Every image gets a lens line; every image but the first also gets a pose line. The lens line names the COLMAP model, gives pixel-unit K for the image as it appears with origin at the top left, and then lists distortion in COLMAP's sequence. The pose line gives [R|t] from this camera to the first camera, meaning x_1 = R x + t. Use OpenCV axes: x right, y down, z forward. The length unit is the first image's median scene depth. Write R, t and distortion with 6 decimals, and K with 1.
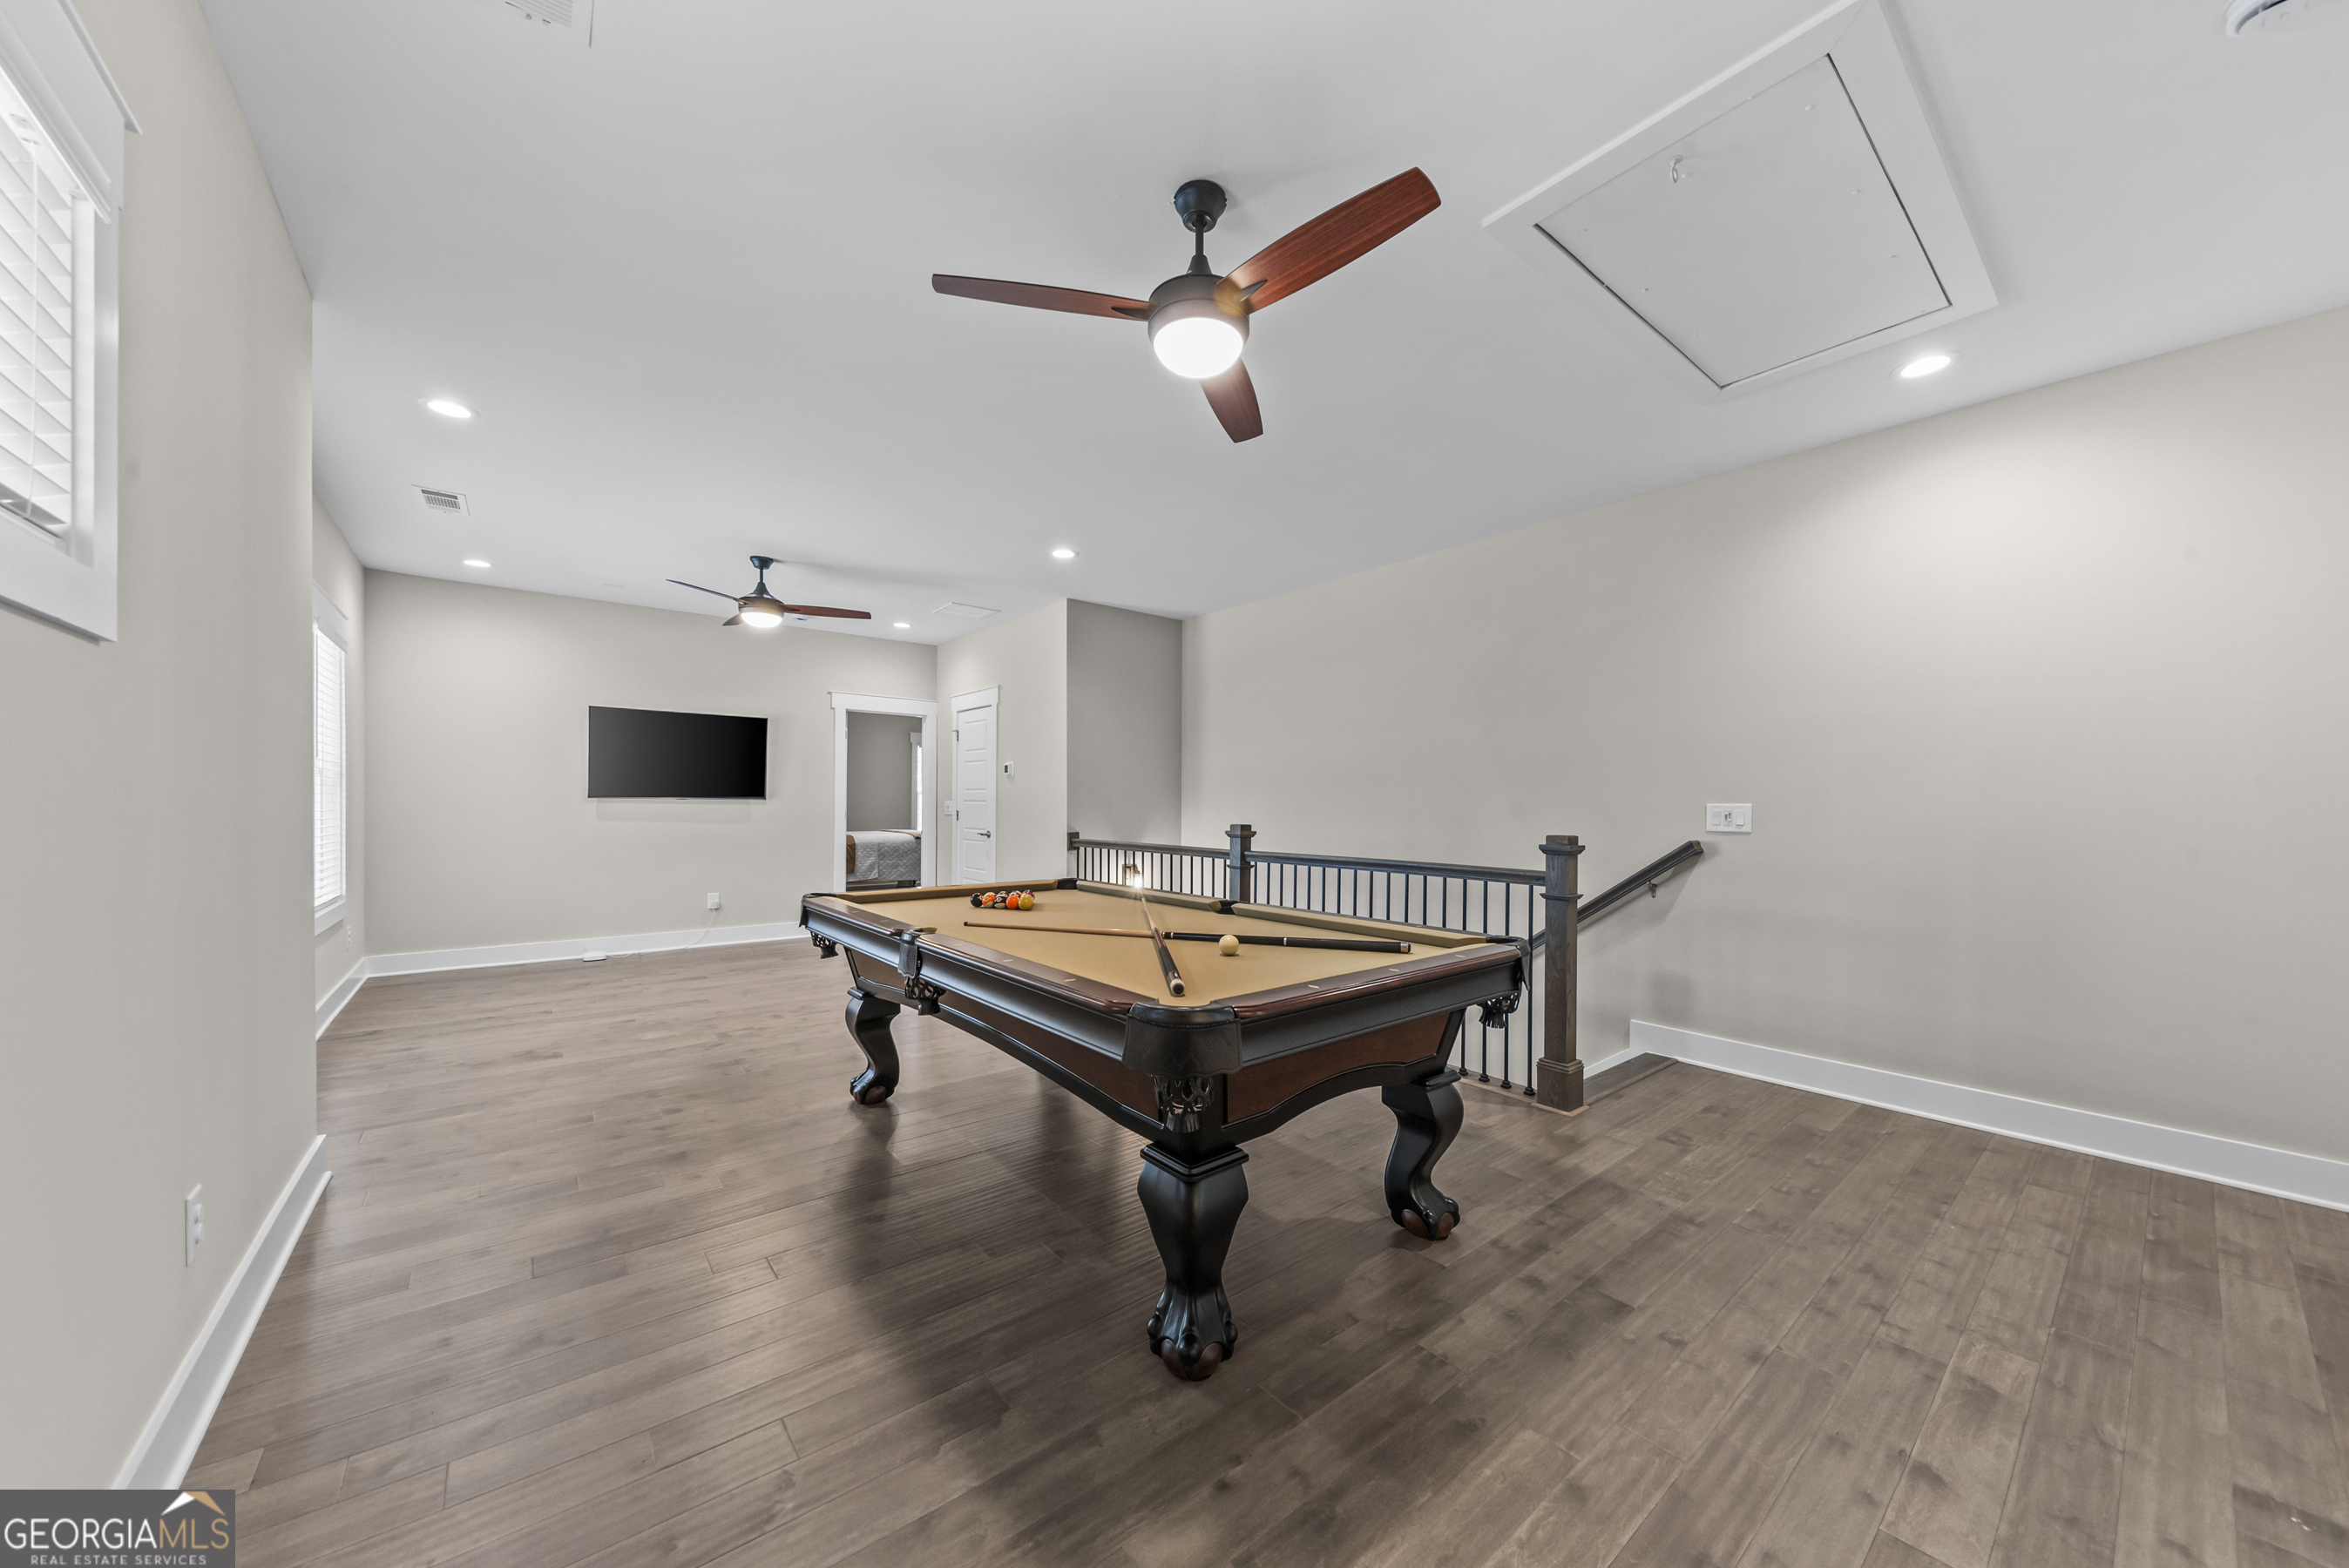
lens RADIAL K [[812.2, 0, 1196.5], [0, 812.2, 802.2], [0, 0, 1]] dist [0.012697, -0.000816]
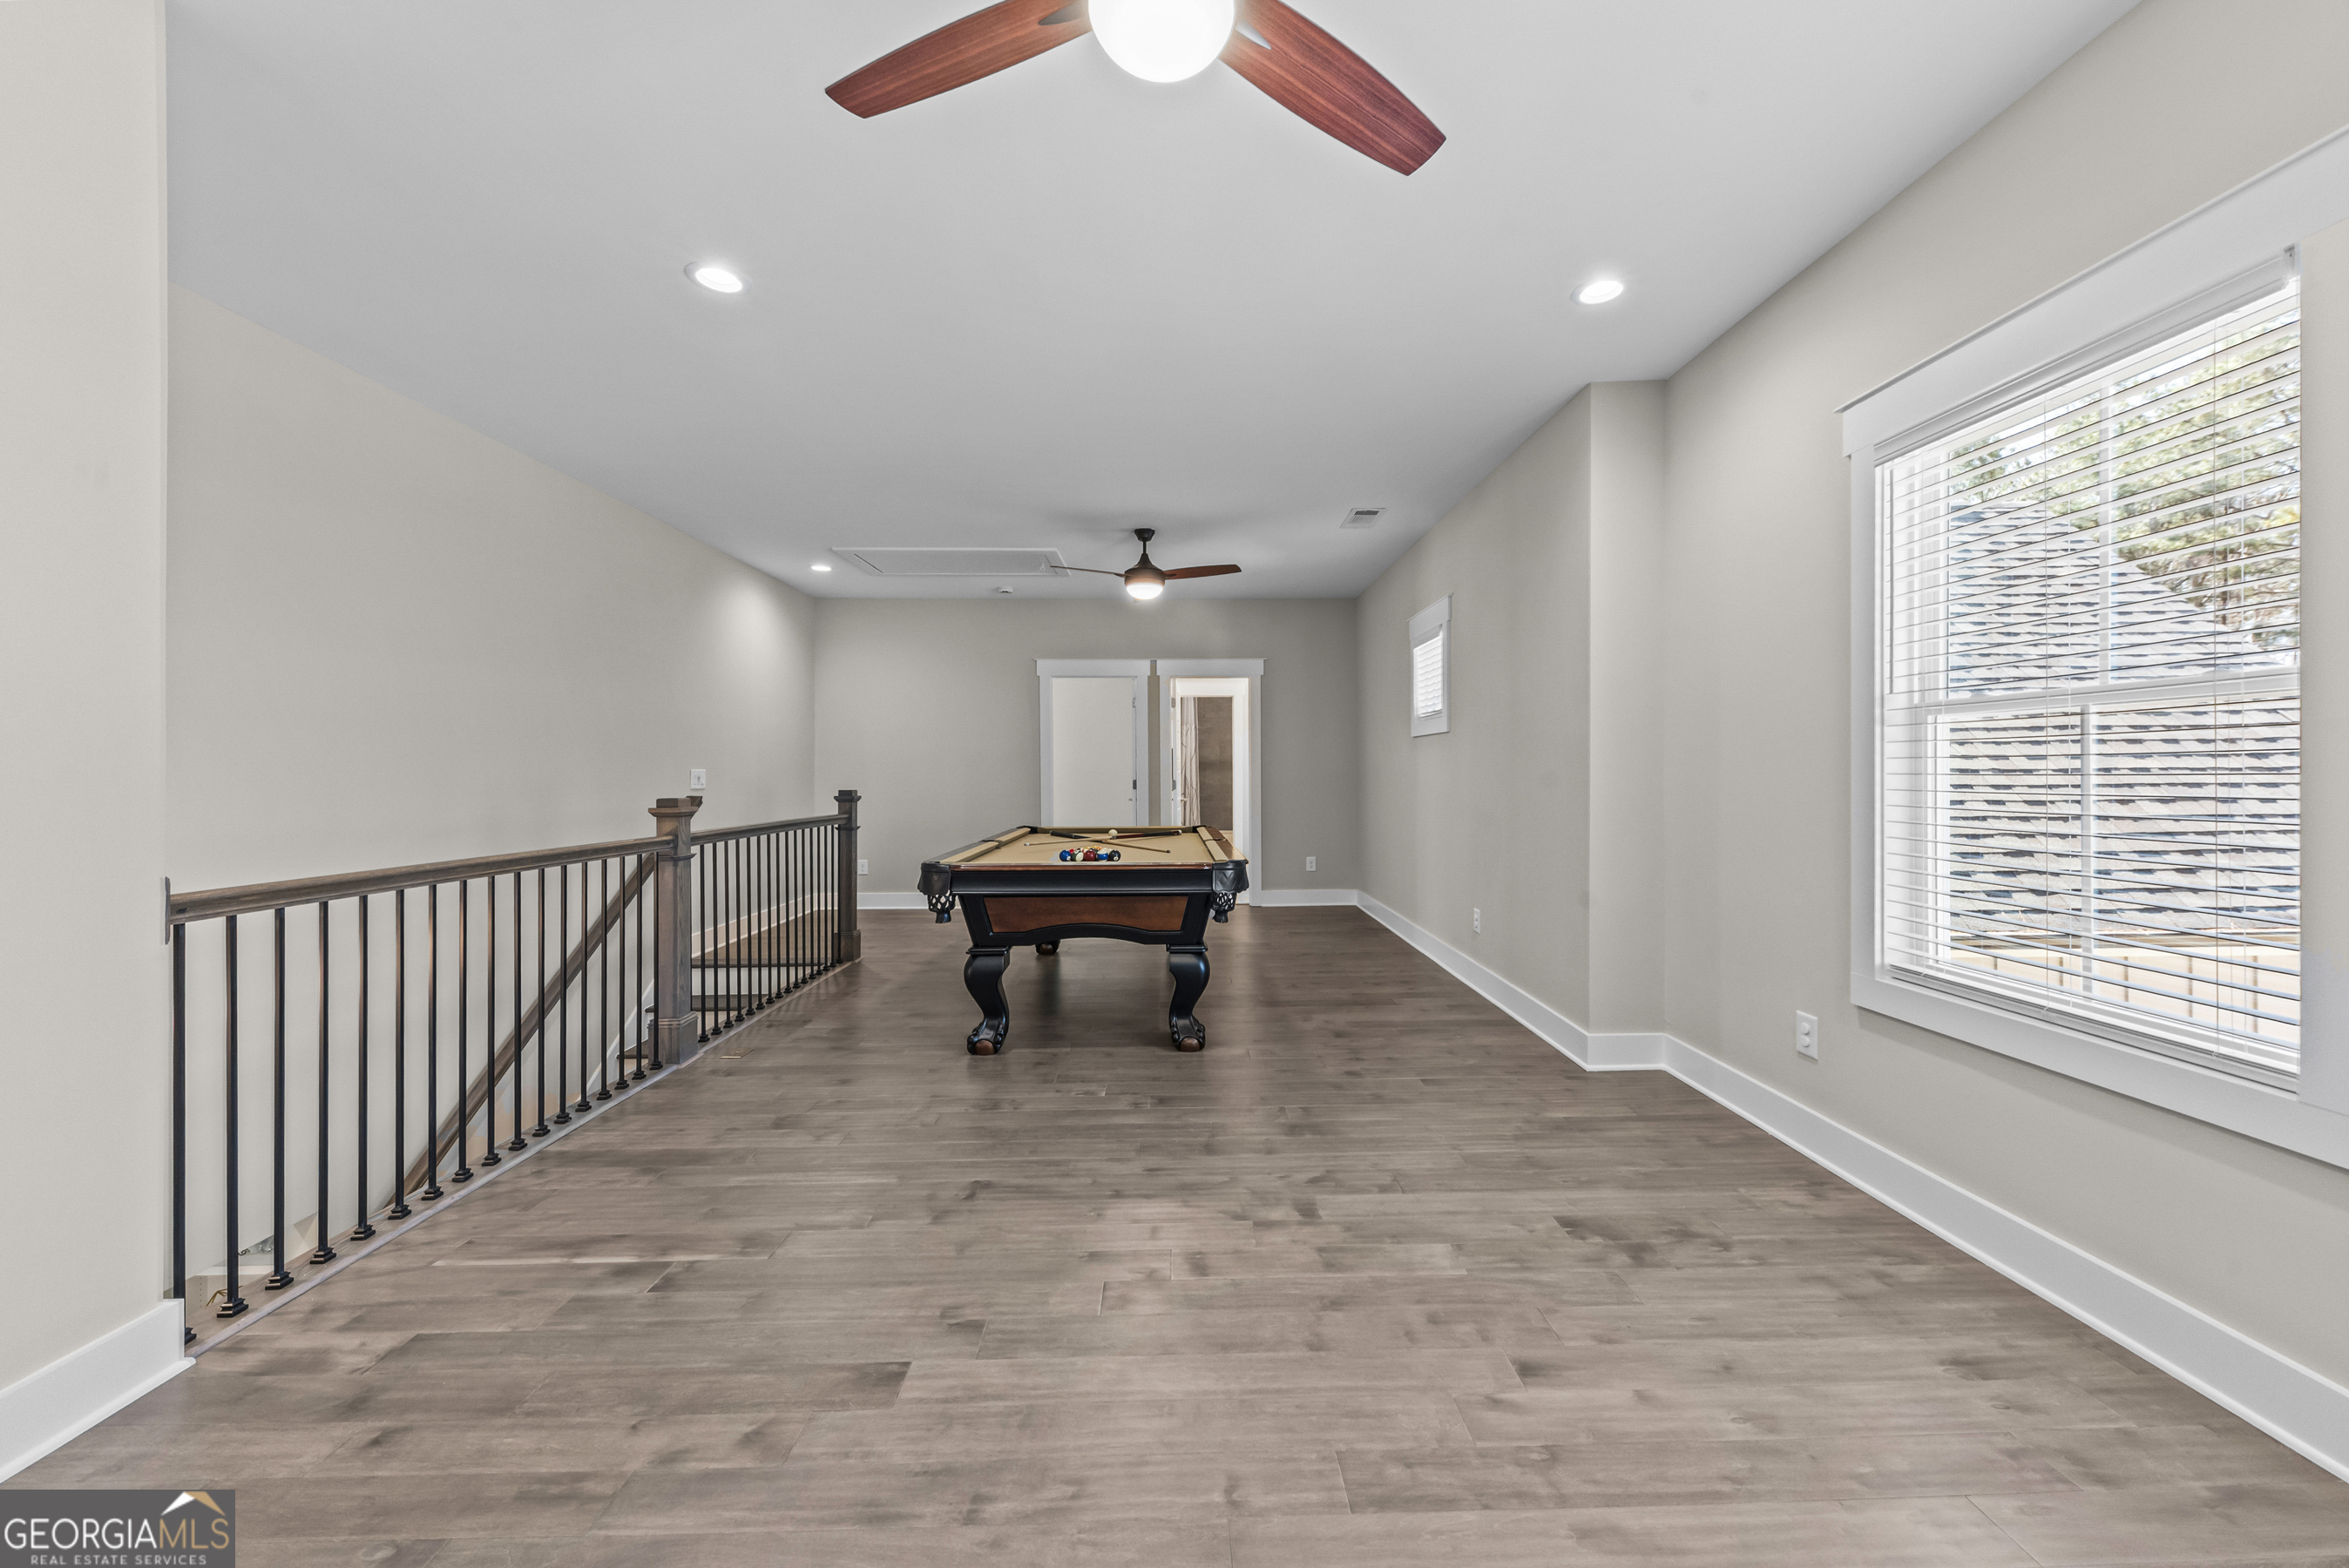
lens RADIAL K [[812.2, 0, 1187.3], [0, 812.2, 777.1], [0, 0, 1]] dist [0.012697, -0.000816]
pose [[-0.775608, -0.003962, 0.631202, -0.898814], [-0.002358, 0.999992, 0.003379, 0.006642], [-0.631210, 0.001132, -0.775611, 1.538673]]
